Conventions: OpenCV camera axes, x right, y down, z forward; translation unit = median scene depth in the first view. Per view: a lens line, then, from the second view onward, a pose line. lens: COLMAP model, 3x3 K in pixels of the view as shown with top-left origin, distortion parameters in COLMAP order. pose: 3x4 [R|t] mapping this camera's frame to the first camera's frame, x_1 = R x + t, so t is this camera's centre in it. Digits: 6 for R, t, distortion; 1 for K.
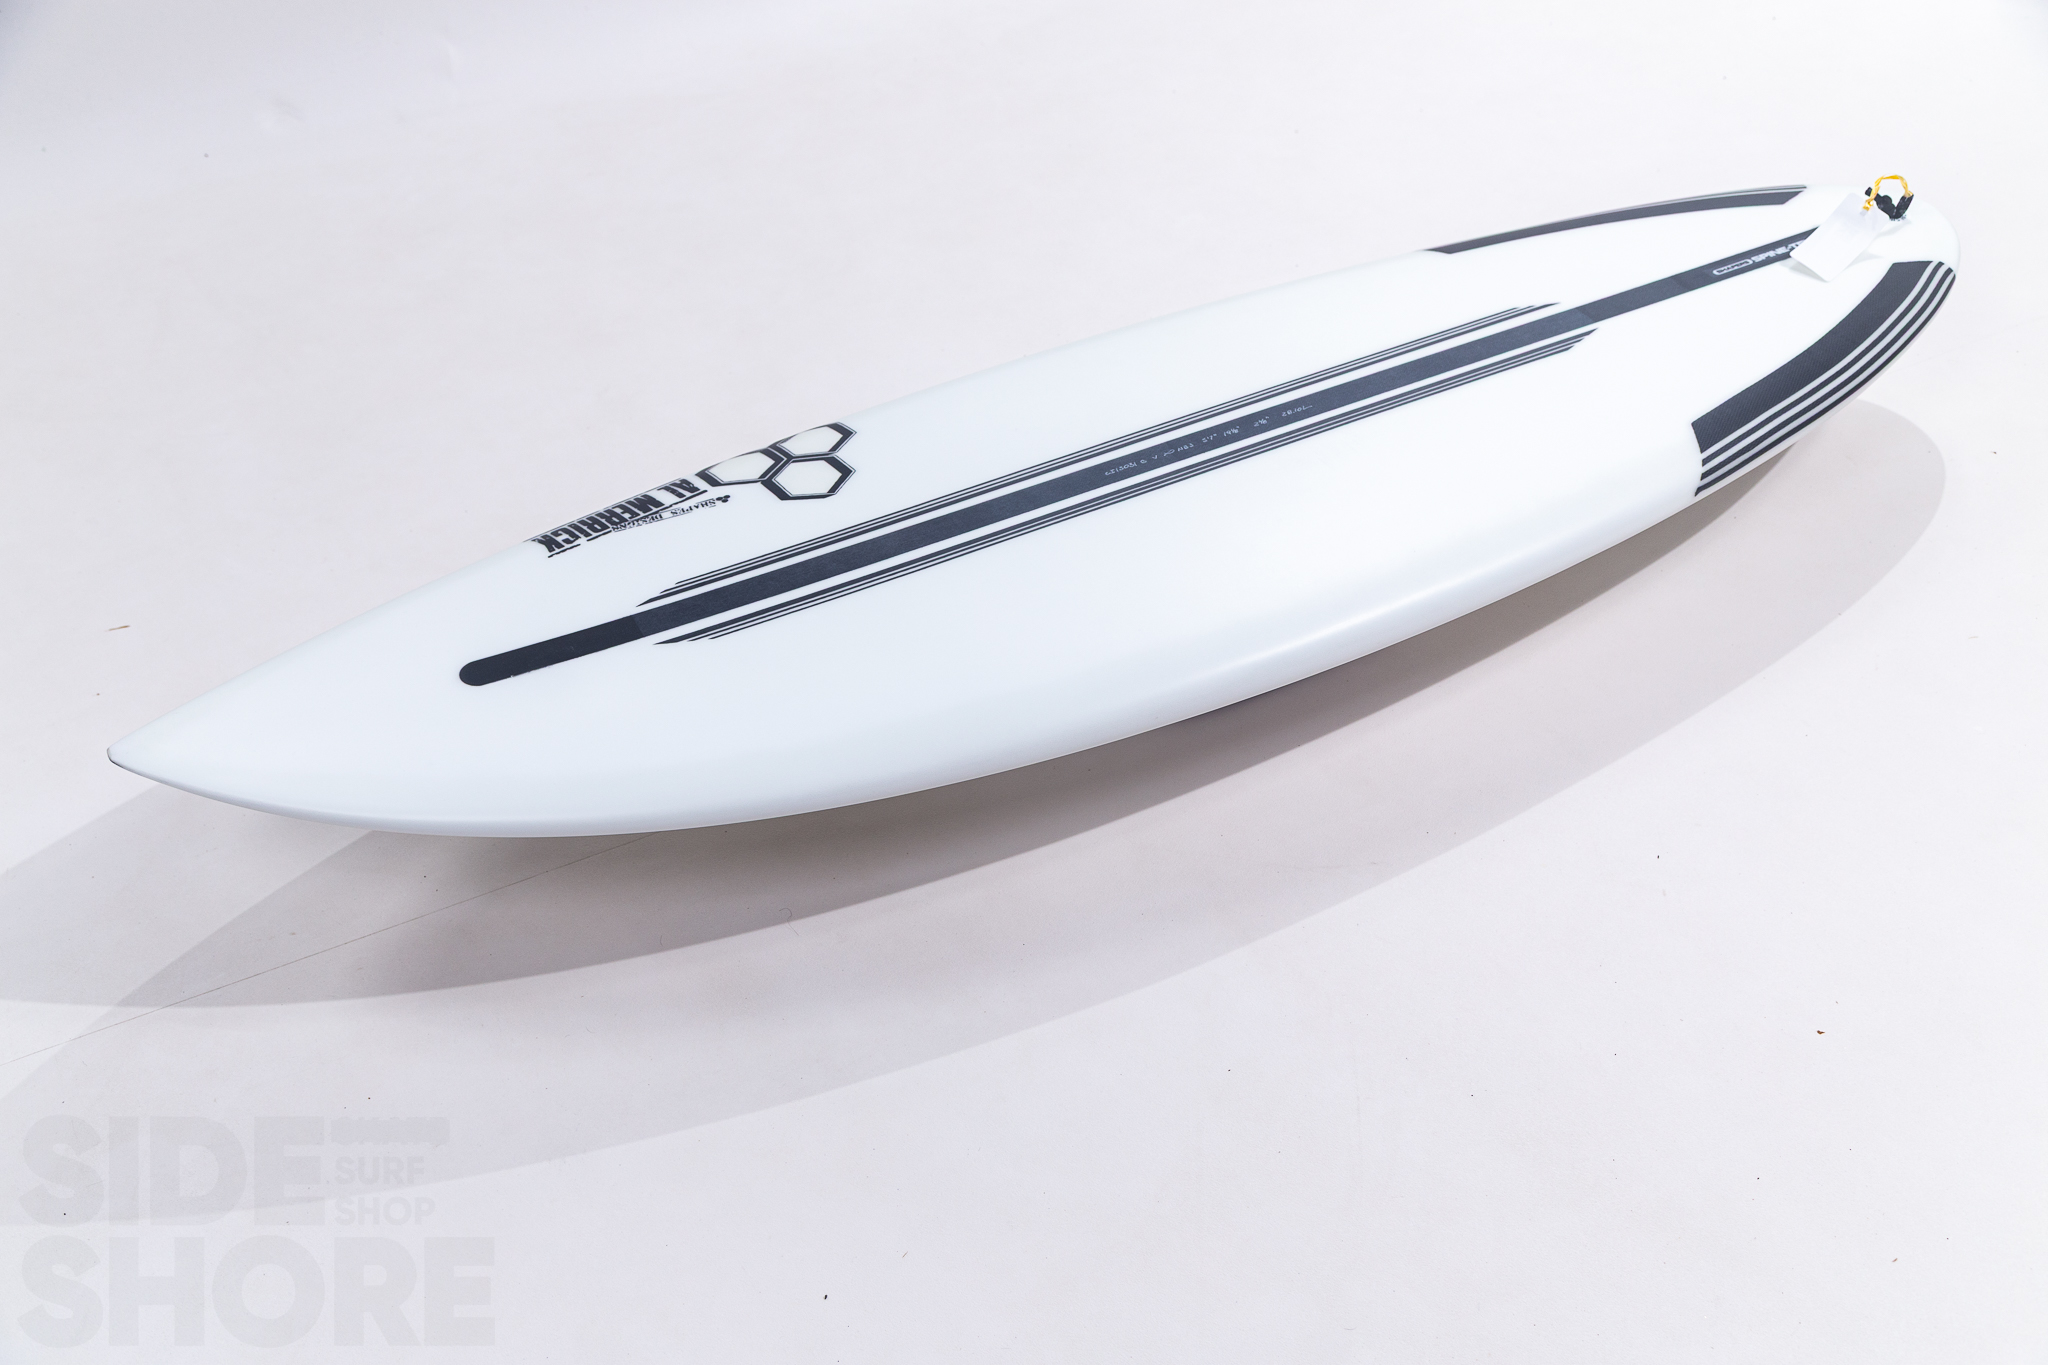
lens RADIAL K [[2114.8, 0, 1024.0], [0, 2114.8, 682.5], [0, 0, 1]] dist [-0.006937, -0.037427]
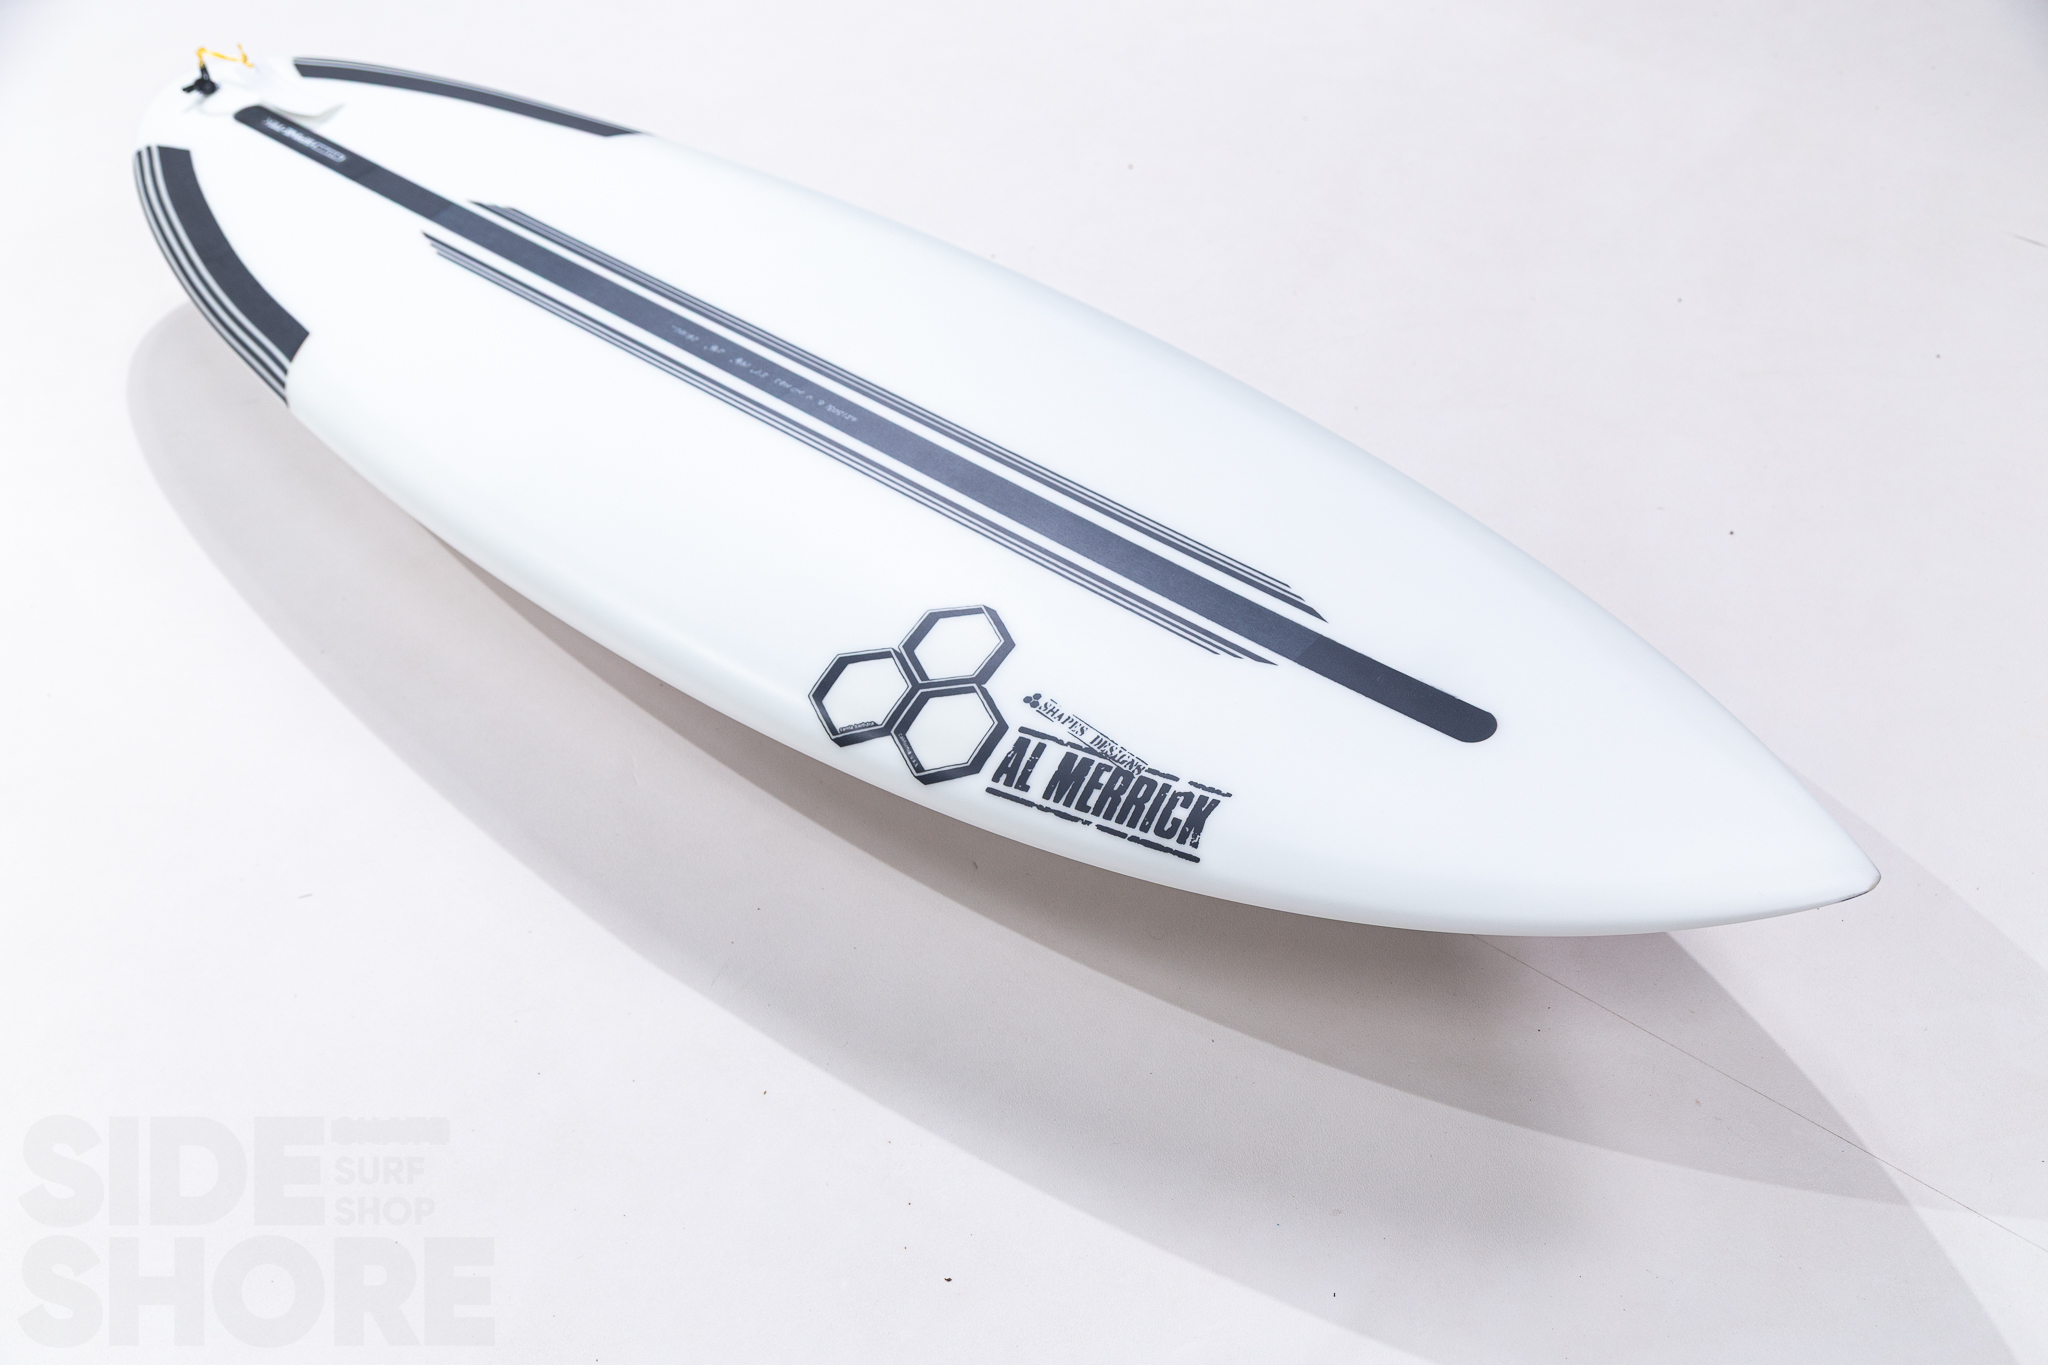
lens RADIAL K [[2351.0, 0, 1024.0], [0, 2351.0, 682.5], [0, 0, 1]] dist [-0.092820, 0.073319]
pose [[-0.375225, -0.600109, 0.706453, -0.735946], [0.693054, 0.324470, 0.643736, -0.637114], [-0.615535, 0.731155, 0.294158, 0.744603]]
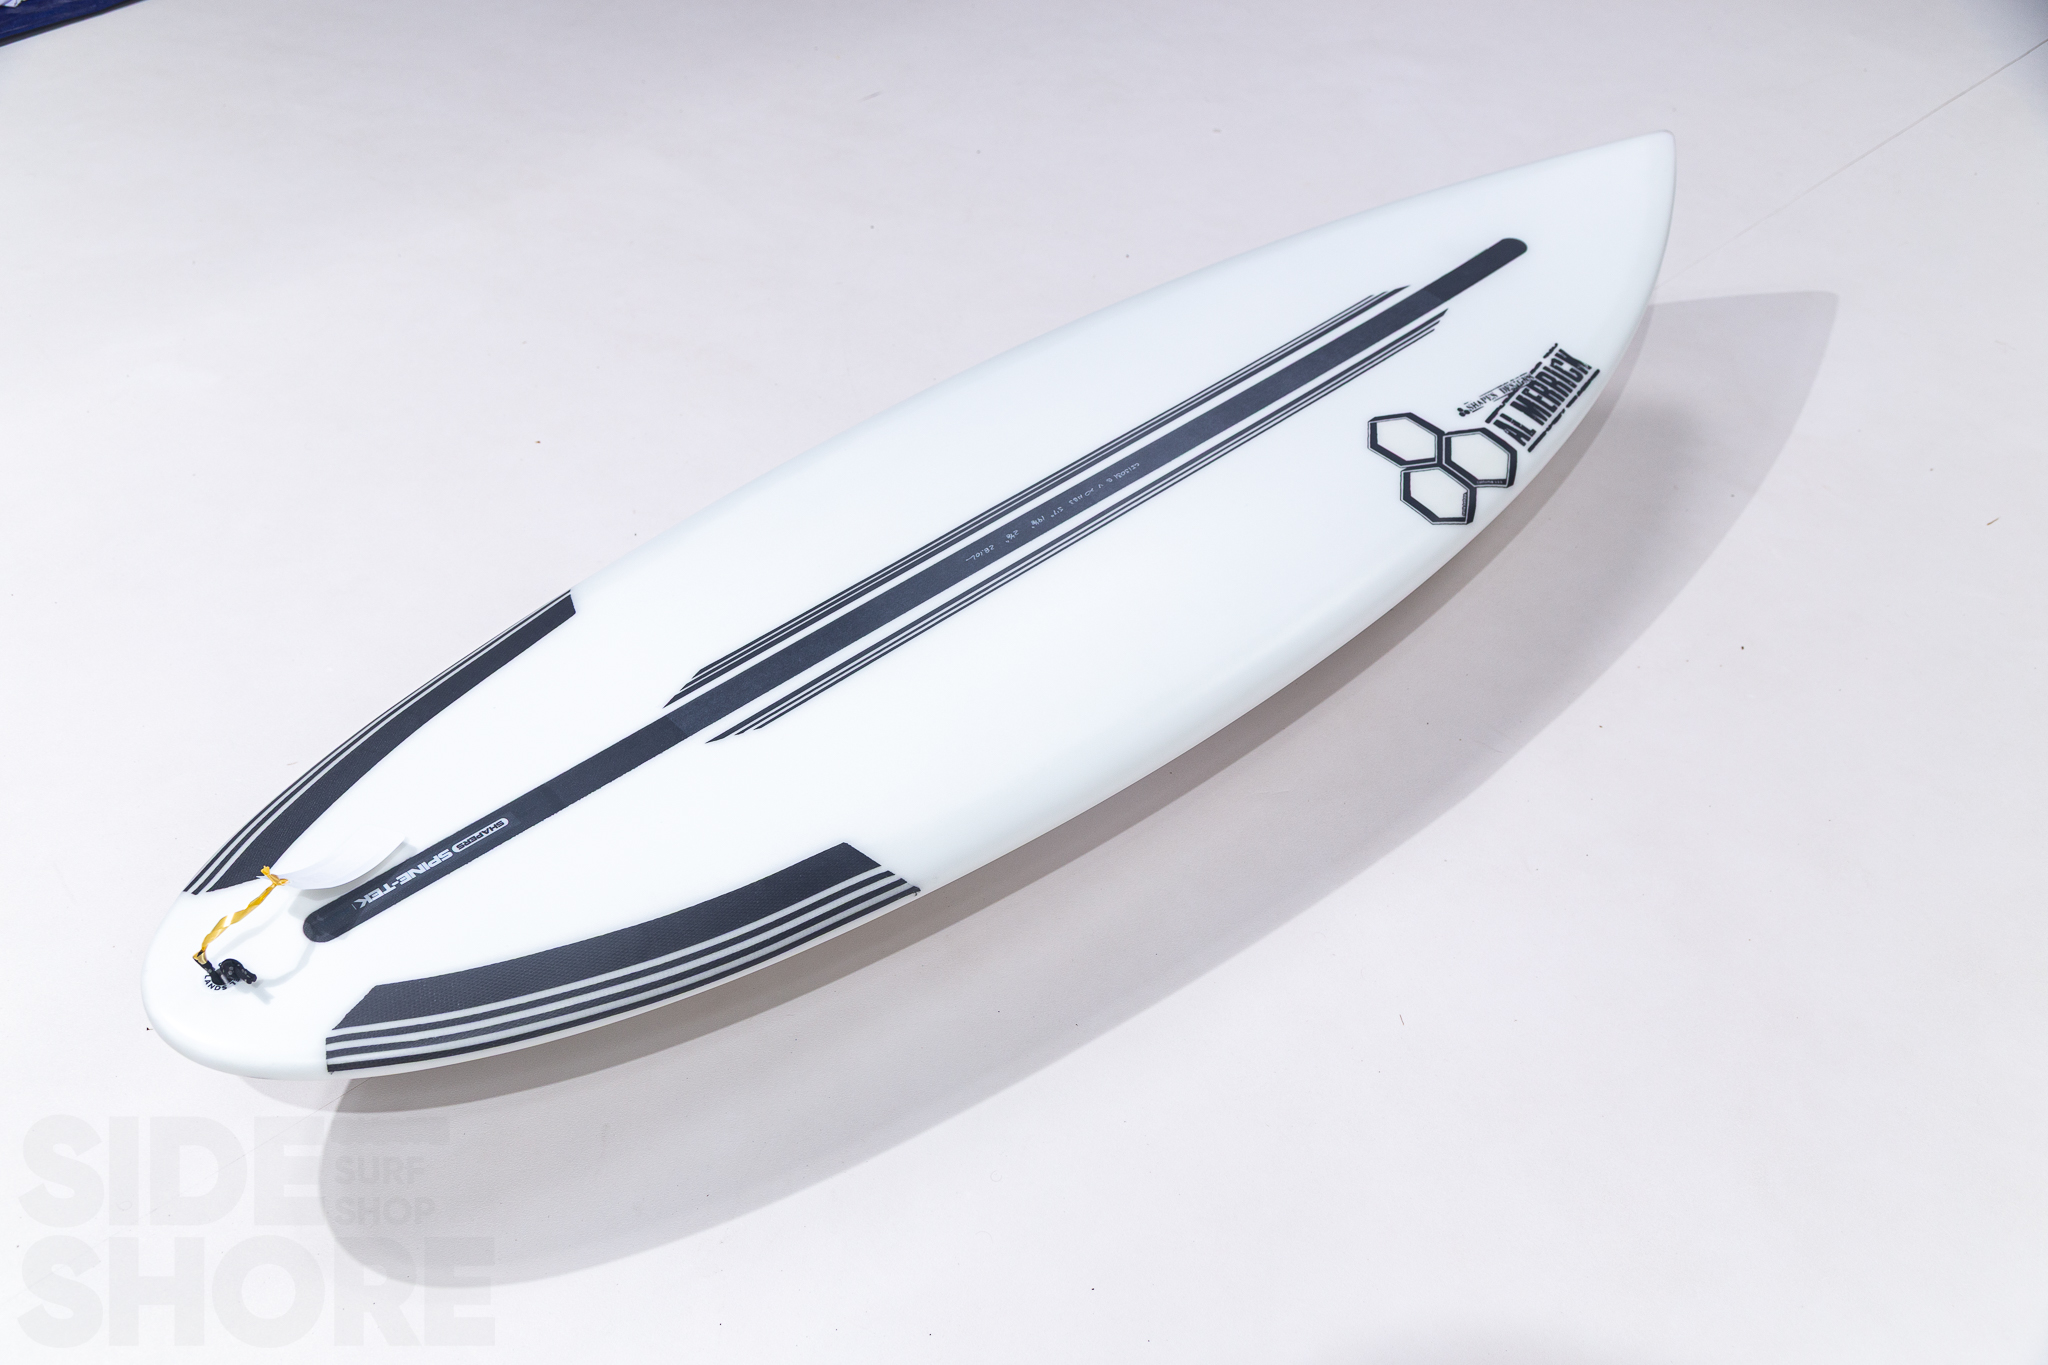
lens RADIAL K [[1893.7, 0, 1024.0], [0, 1893.7, 682.5], [0, 0, 1]] dist [0.013133, 0.006718]
pose [[-0.962299, 0.203641, -0.180310, 0.285785], [-0.171011, 0.062521, 0.983283, -1.010946], [0.211510, 0.977047, -0.025339, 1.111256]]
